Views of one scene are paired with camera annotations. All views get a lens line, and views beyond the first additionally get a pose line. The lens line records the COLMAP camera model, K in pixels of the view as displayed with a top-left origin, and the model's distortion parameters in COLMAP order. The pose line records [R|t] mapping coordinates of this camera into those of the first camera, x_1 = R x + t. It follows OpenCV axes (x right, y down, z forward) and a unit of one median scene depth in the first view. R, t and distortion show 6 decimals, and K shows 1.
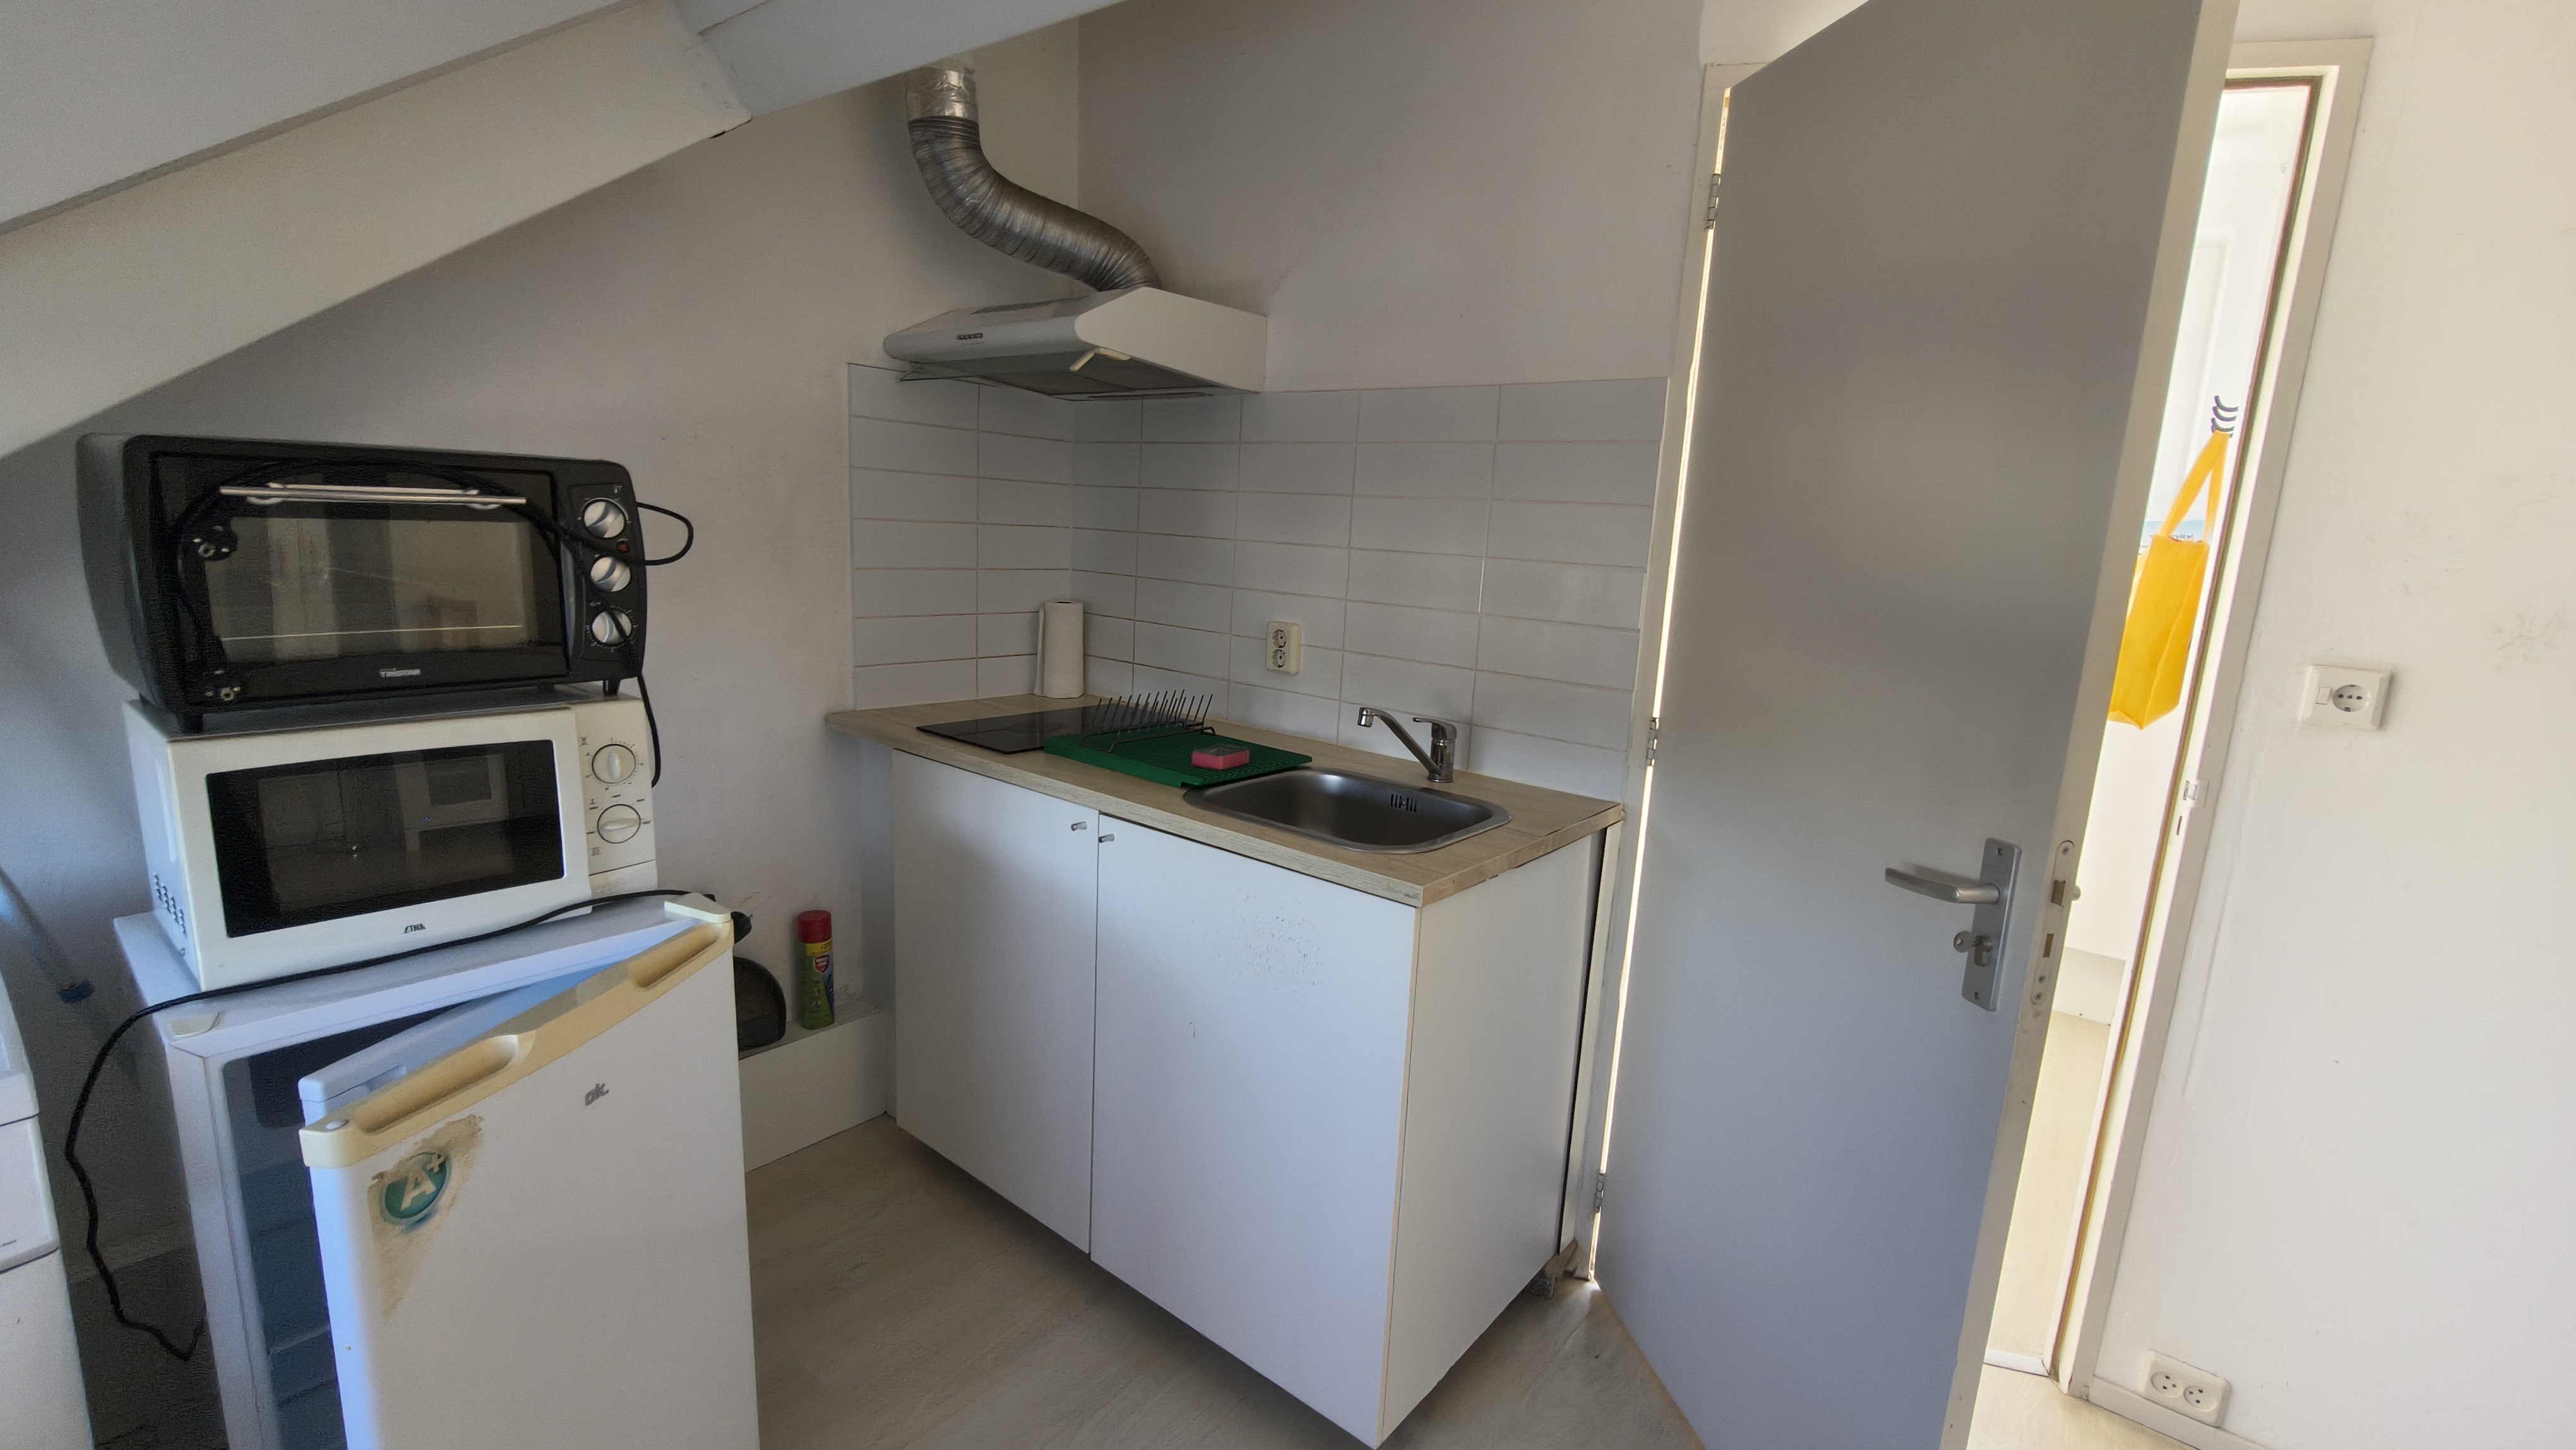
lens RADIAL K [[1093.1, 0, 1290.6], [0, 1093.1, 722.2], [0, 0, 1]] dist [-0.000084, -0.001454]
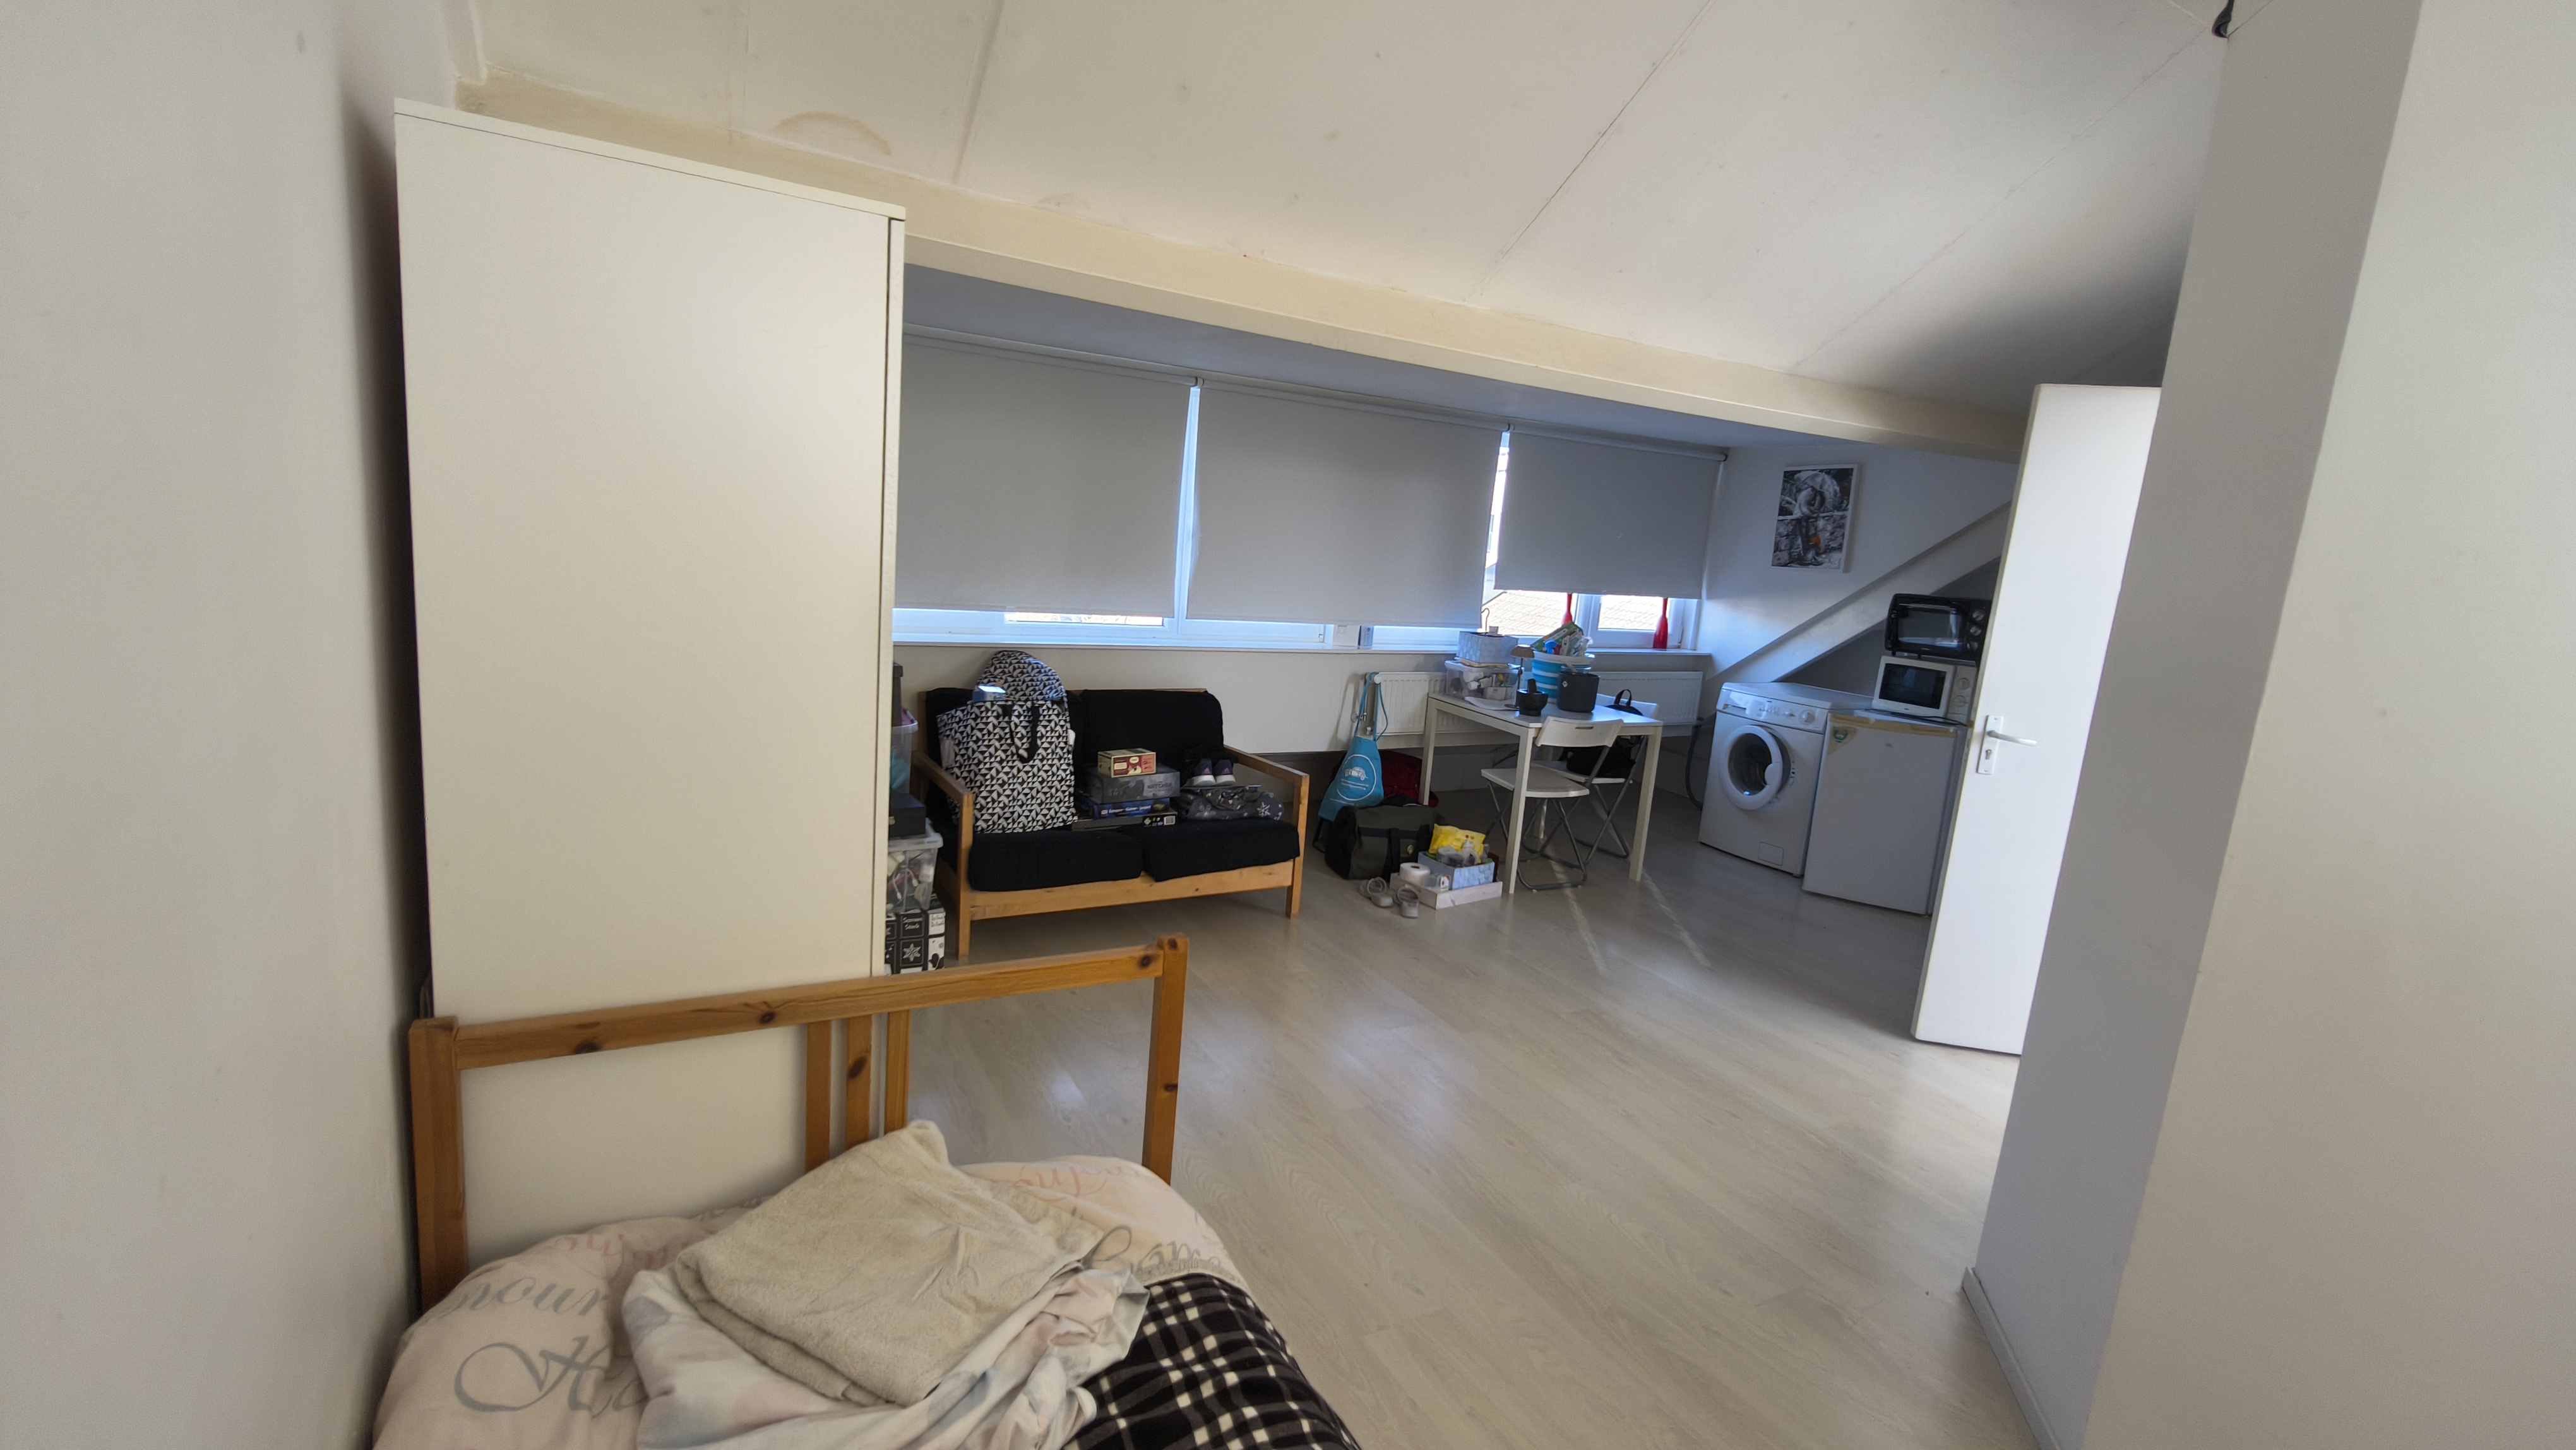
lens RADIAL K [[1093.1, 0, 1290.6], [0, 1093.1, 722.2], [0, 0, 1]] dist [-0.000084, -0.001454]
pose [[-0.354531, 0.086274, -0.931056, 2.694014], [-0.261316, 0.946917, 0.187248, 0.047659], [0.897787, 0.309685, -0.313166, 0.150771]]
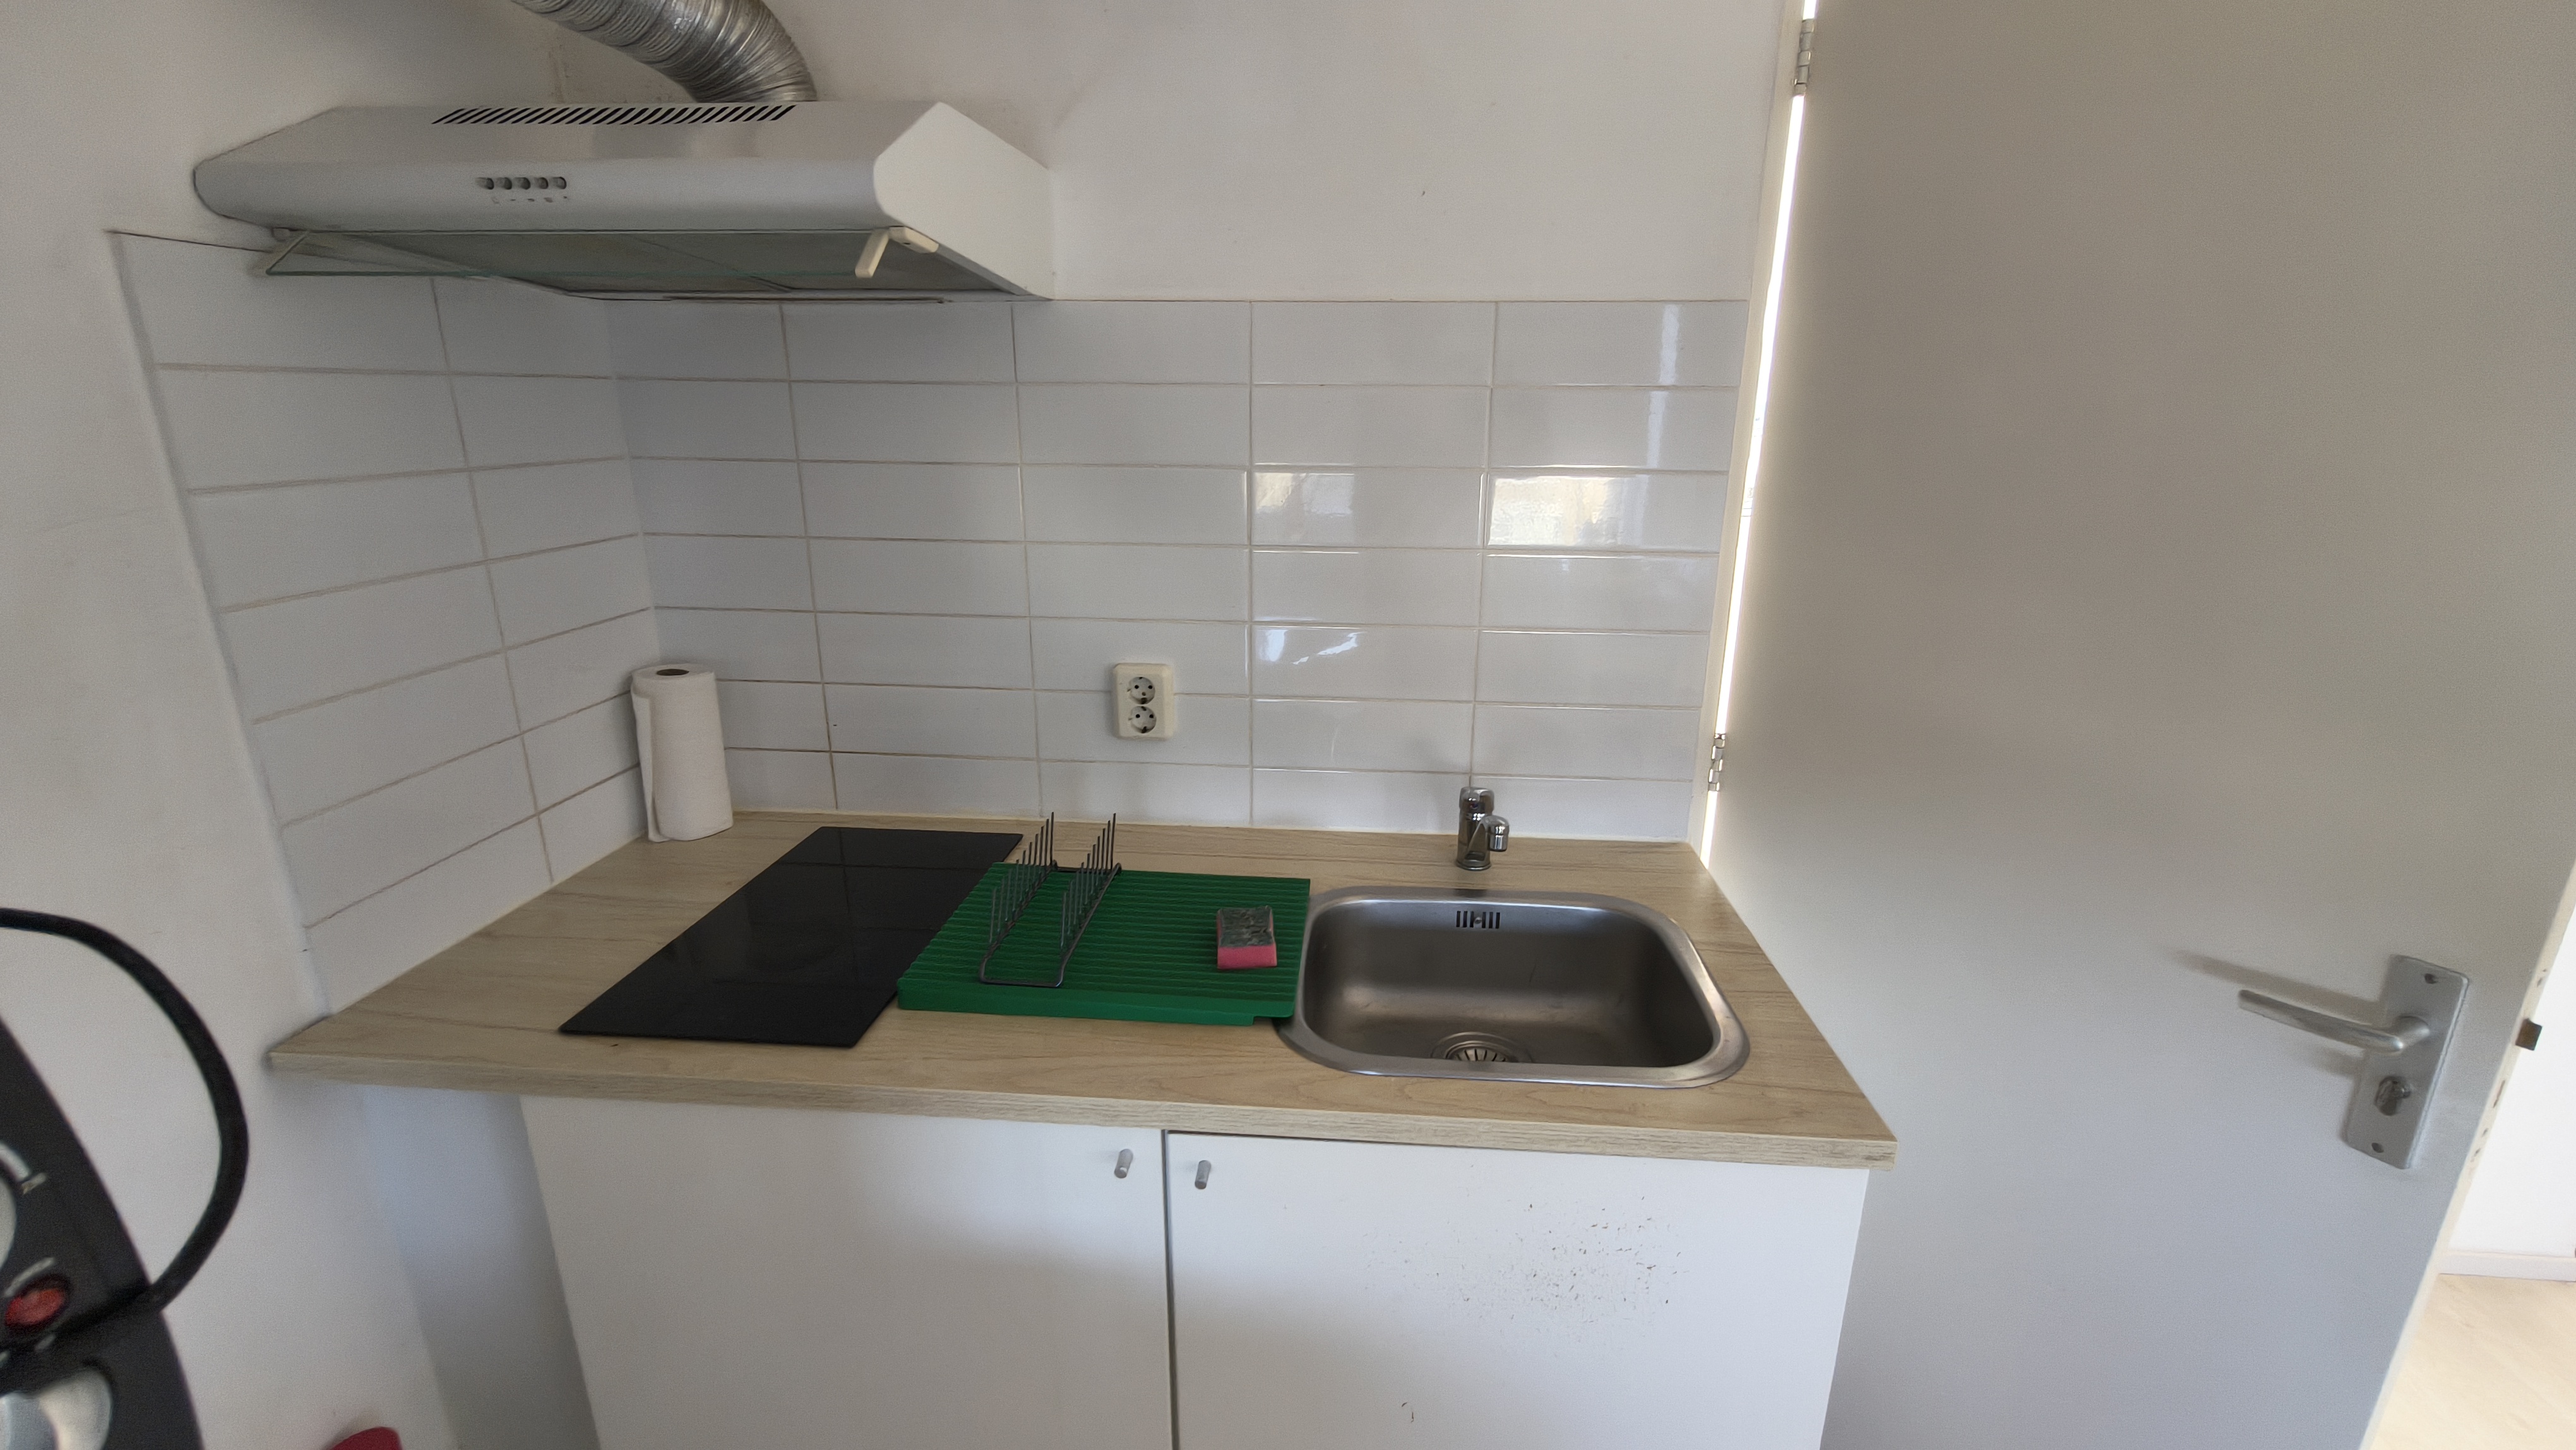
lens RADIAL K [[1093.1, 0, 1290.6], [0, 1093.1, 722.2], [0, 0, 1]] dist [-0.000084, -0.001454]
pose [[0.822186, -0.207531, 0.530039, -0.383937], [0.139124, 0.976192, 0.166411, -0.206131], [-0.551955, -0.063080, 0.831484, 0.541441]]
